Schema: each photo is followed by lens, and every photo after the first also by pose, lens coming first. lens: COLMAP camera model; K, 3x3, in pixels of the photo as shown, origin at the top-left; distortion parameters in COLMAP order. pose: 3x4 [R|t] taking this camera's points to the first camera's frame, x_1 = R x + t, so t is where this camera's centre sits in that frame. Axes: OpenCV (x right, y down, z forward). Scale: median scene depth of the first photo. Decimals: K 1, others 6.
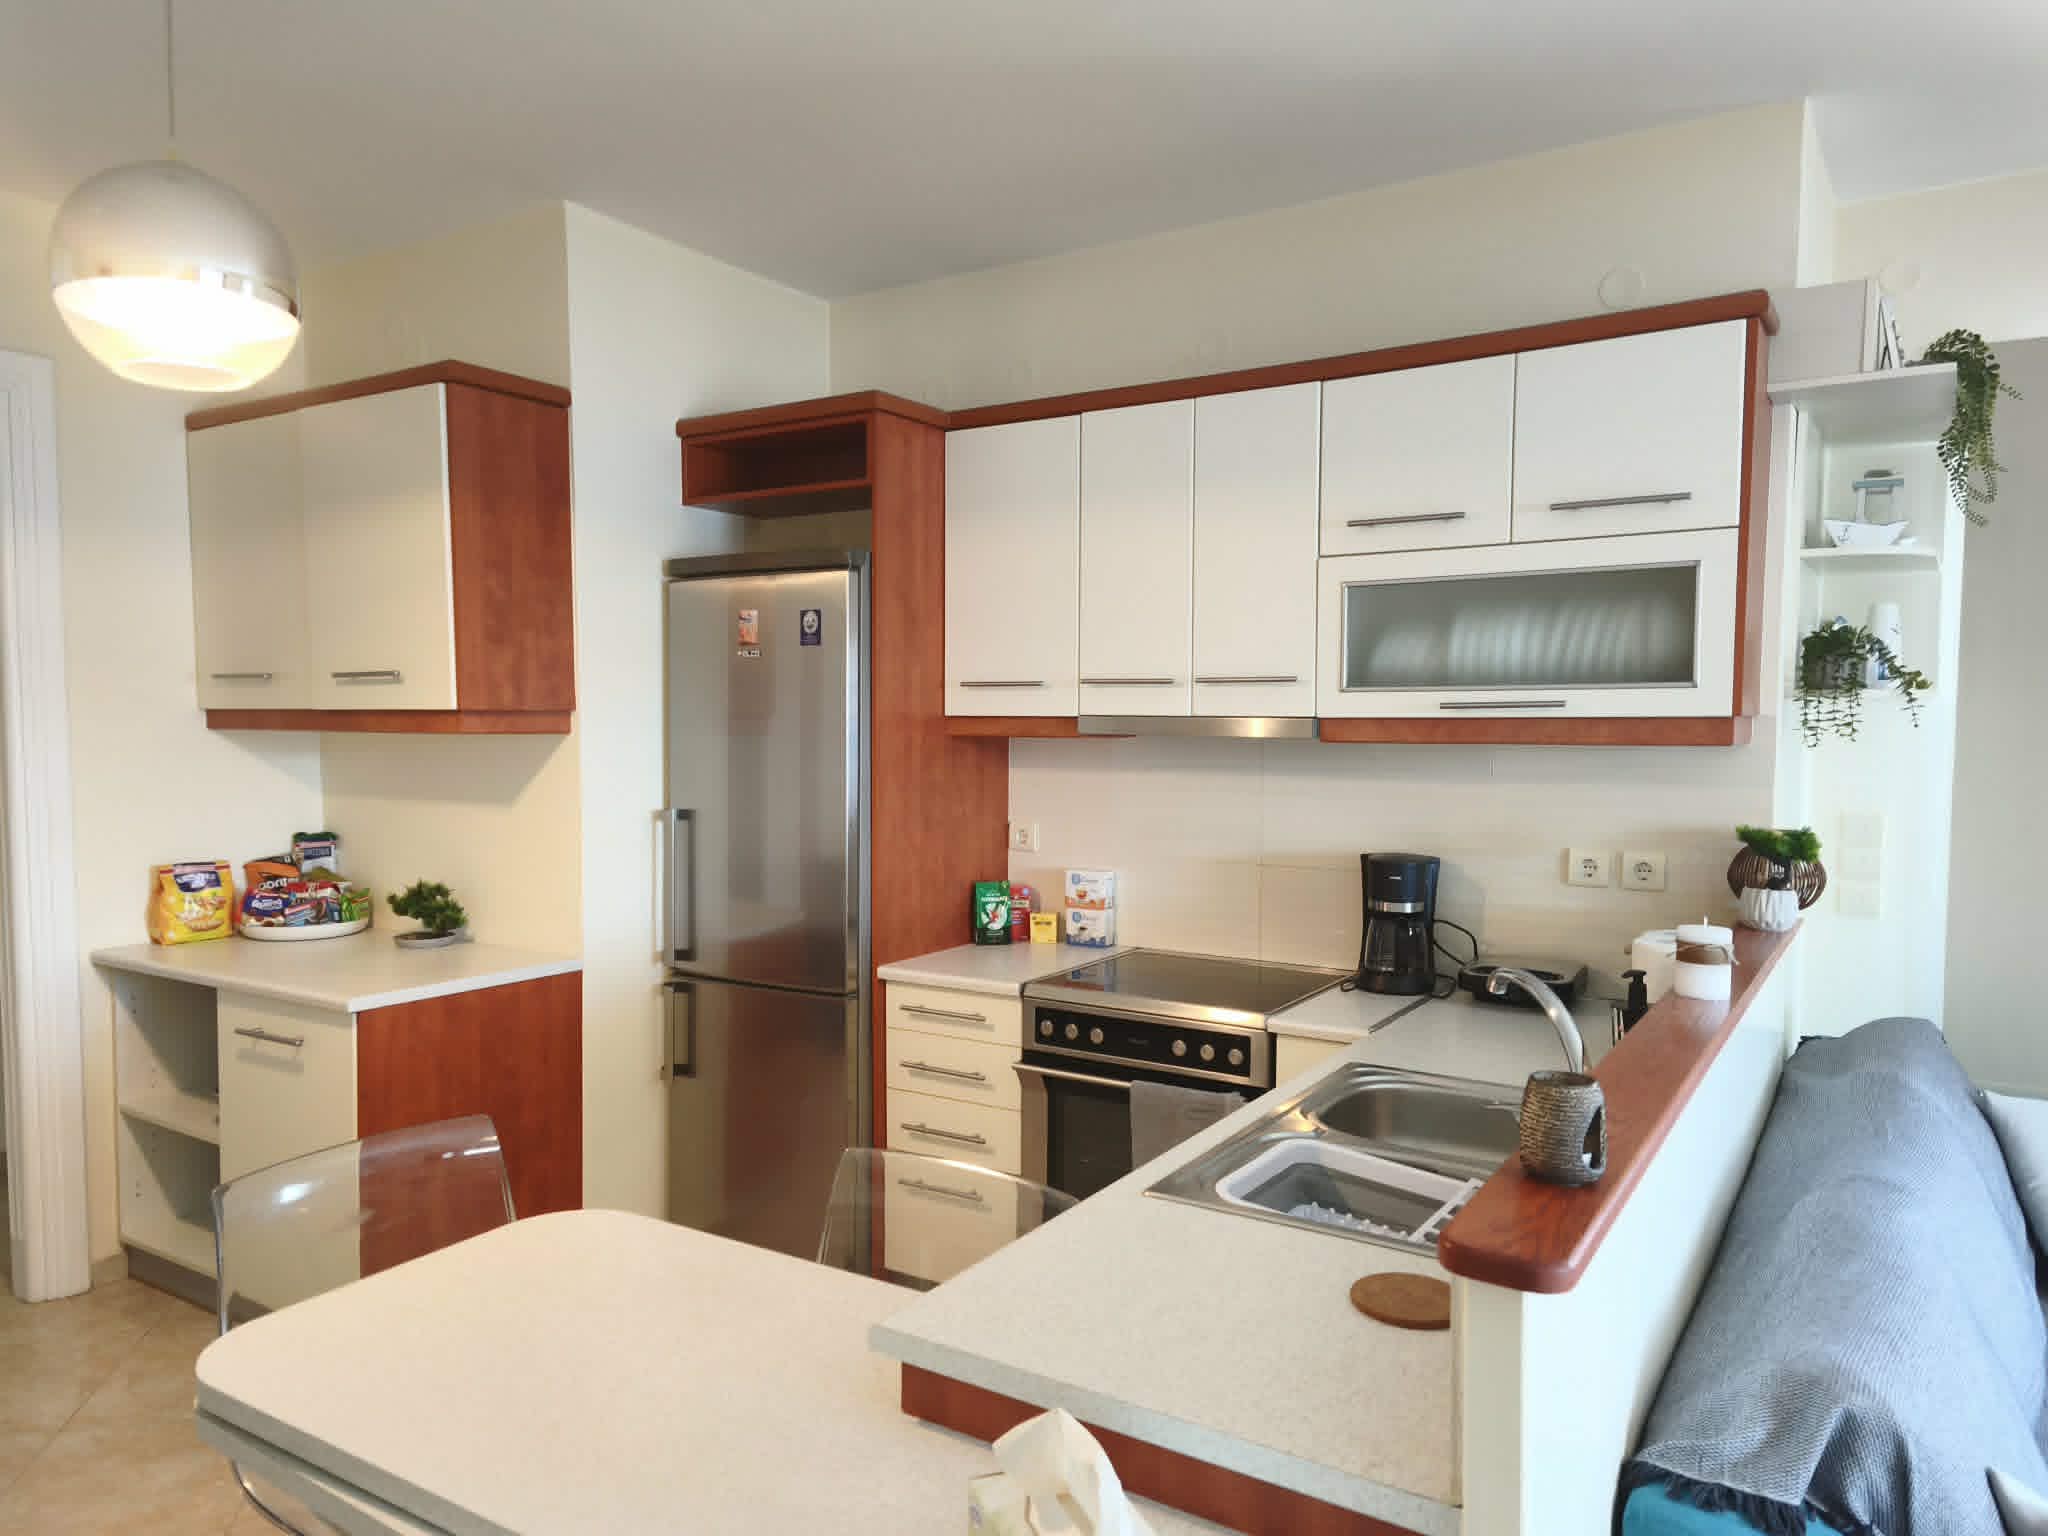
lens RADIAL K [[1359.5, 0, 972.3], [0, 1359.5, 793.9], [0, 0, 1]] dist [0.074239, -0.061468]
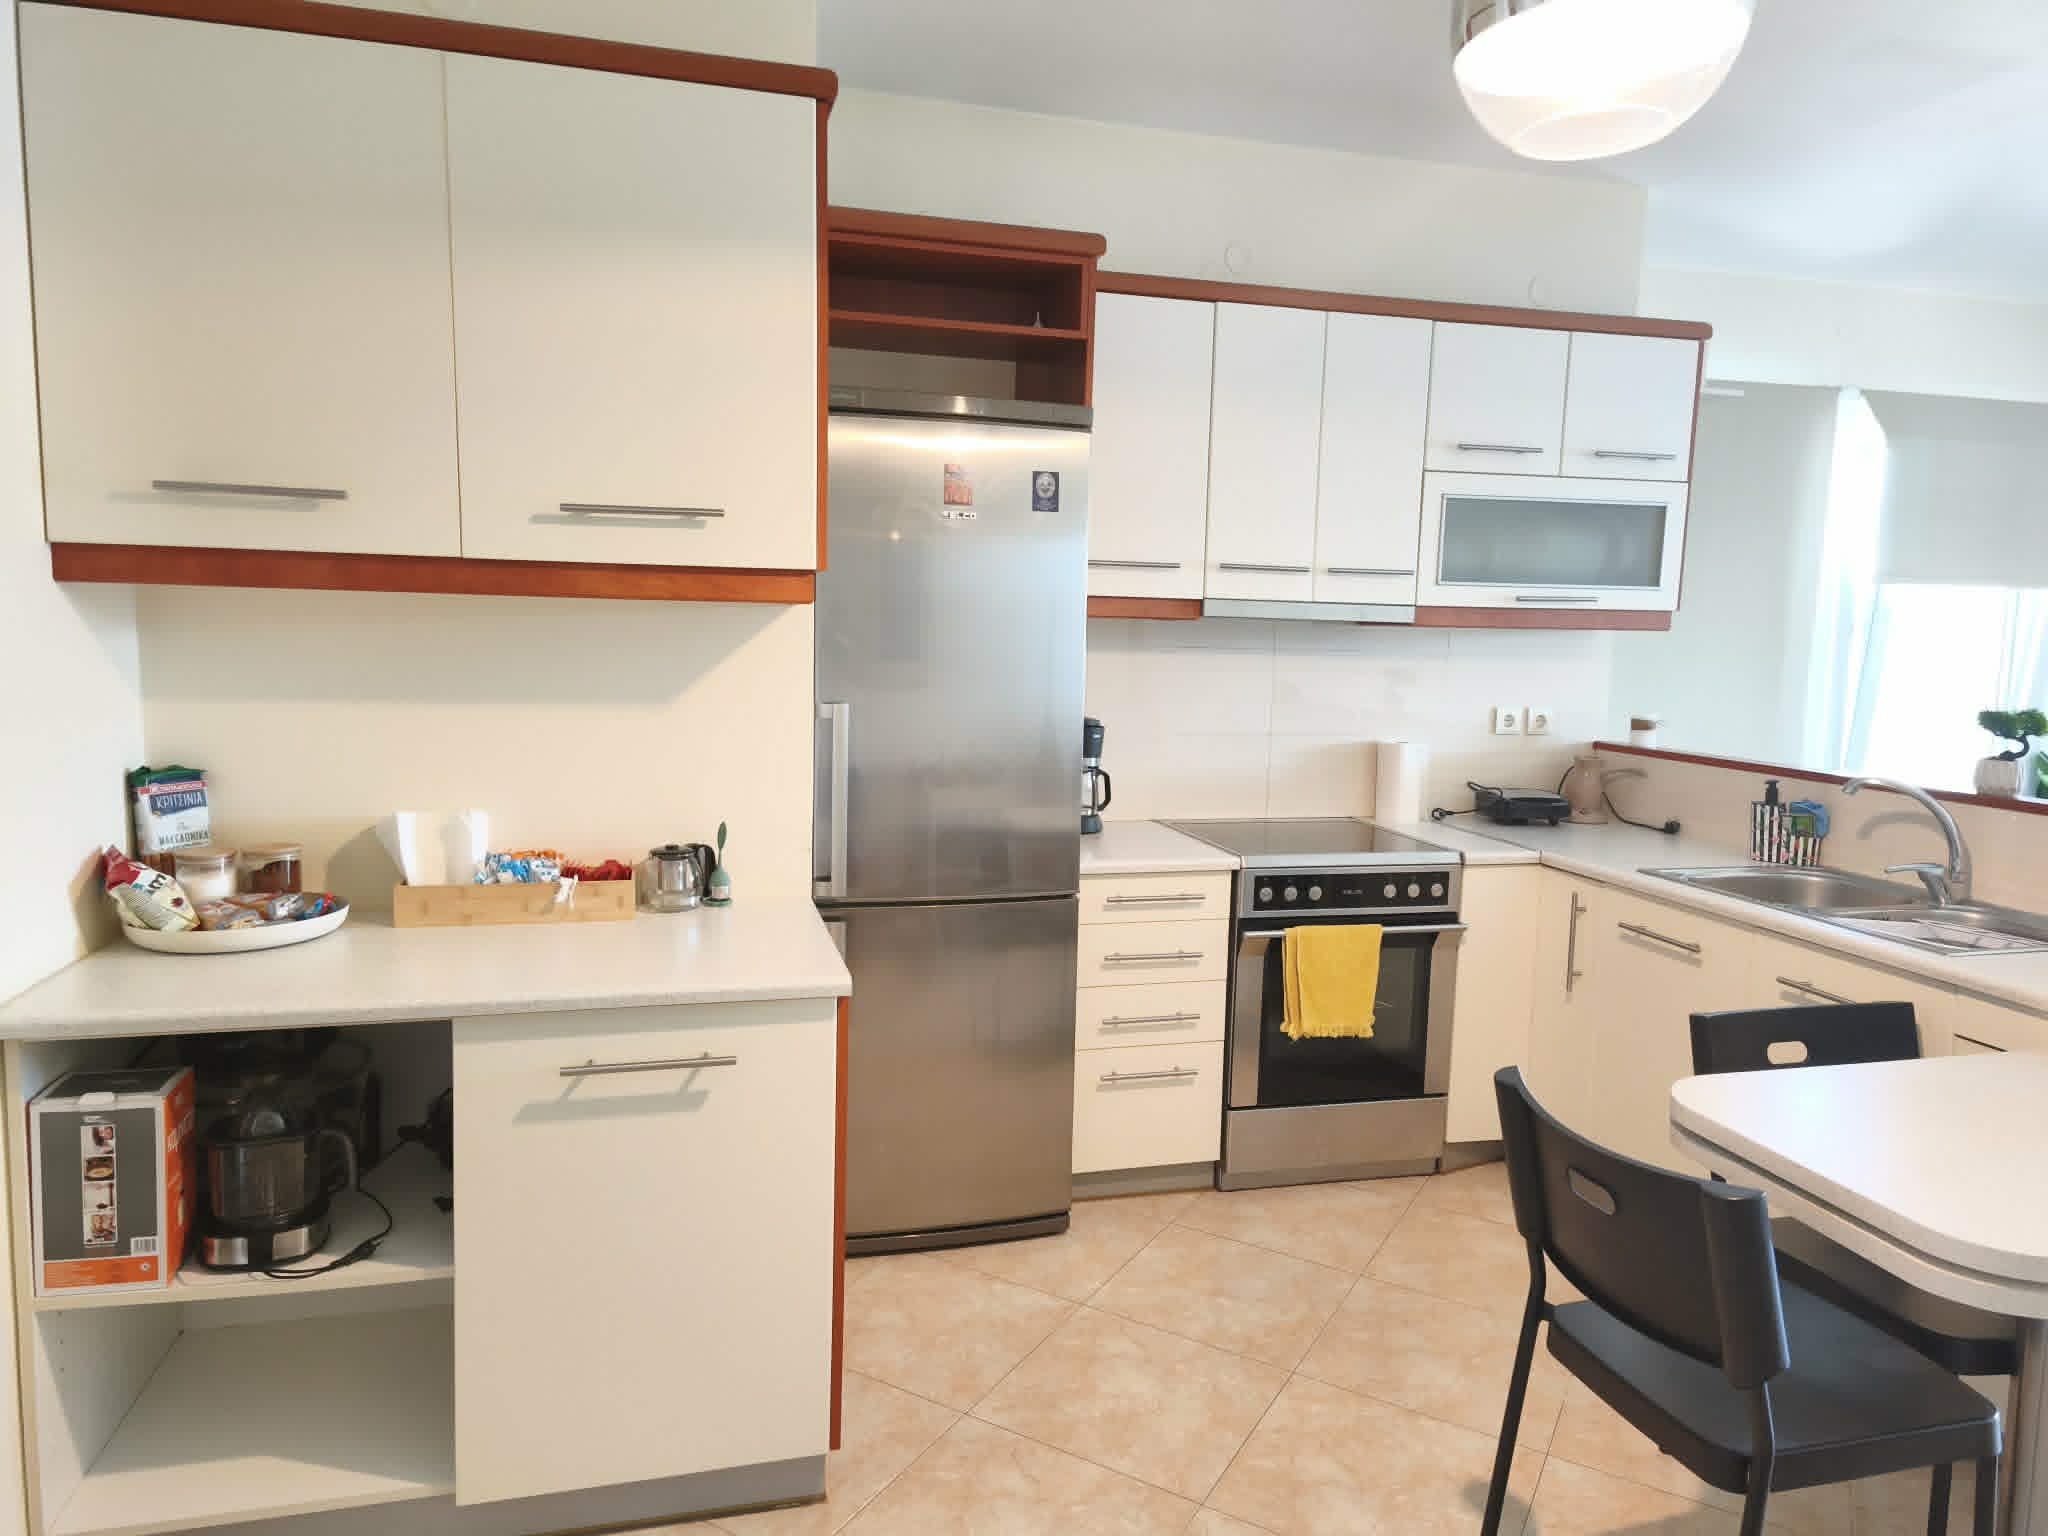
lens RADIAL K [[1355.4, 0, 1024.0], [0, 1355.4, 768.0], [0, 0, 1]] dist [0.043995, 0.001309]
pose [[0.671136, -0.066462, 0.738349, -0.829825], [0.019535, 0.997213, 0.072007, -0.006169], [-0.741077, -0.033903, 0.670564, 0.426128]]
